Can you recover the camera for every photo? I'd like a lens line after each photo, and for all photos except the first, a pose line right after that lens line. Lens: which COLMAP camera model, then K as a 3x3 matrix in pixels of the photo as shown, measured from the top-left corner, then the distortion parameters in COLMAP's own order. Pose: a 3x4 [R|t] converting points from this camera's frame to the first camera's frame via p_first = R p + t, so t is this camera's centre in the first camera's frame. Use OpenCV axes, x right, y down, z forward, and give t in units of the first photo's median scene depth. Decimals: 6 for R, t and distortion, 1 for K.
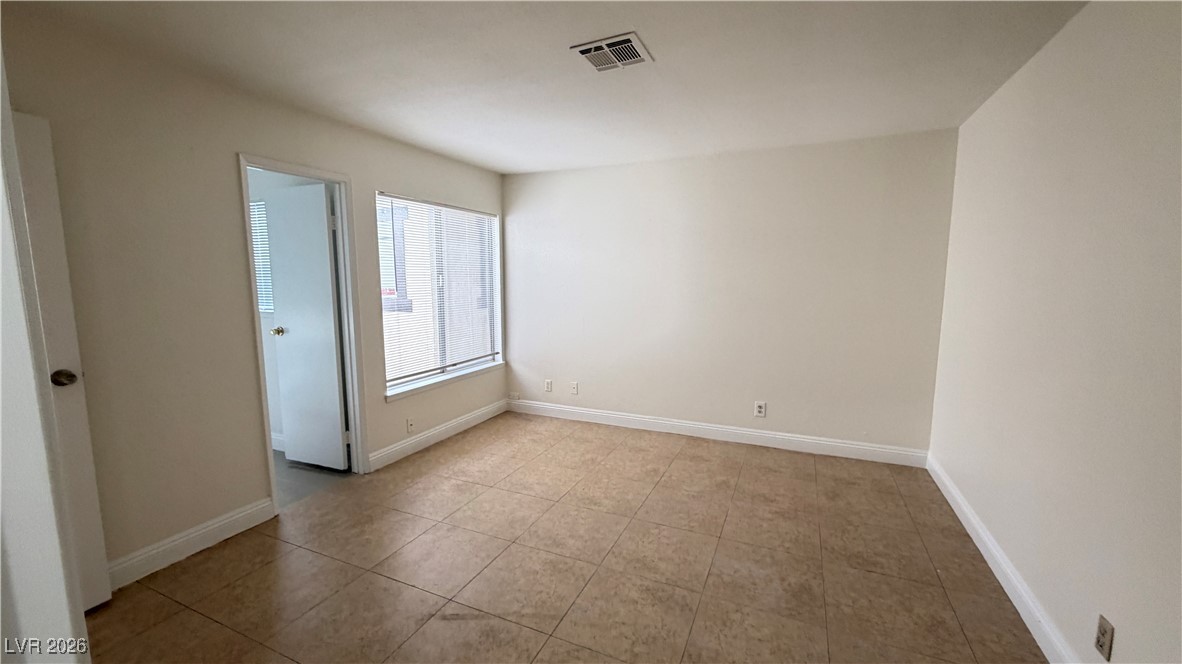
lens RADIAL K [[467.5, 0, 597.4], [0, 467.5, 352.4], [0, 0, 1]] dist [-0.002653, -0.000696]
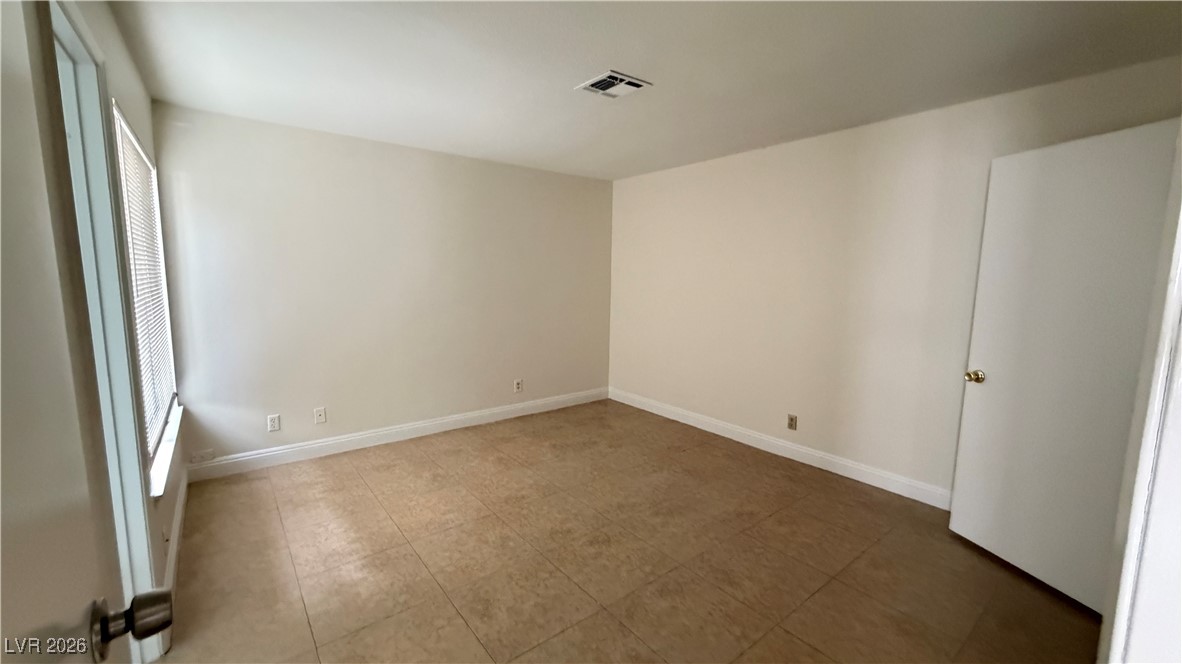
lens RADIAL K [[467.5, 0, 602.0], [0, 467.5, 334.8], [0, 0, 1]] dist [-0.002653, -0.000696]
pose [[0.476765, -0.115904, 0.871356, -0.542795], [0.136494, 0.989007, 0.056870, -0.038095], [-0.868369, 0.091822, 0.487344, 0.244752]]
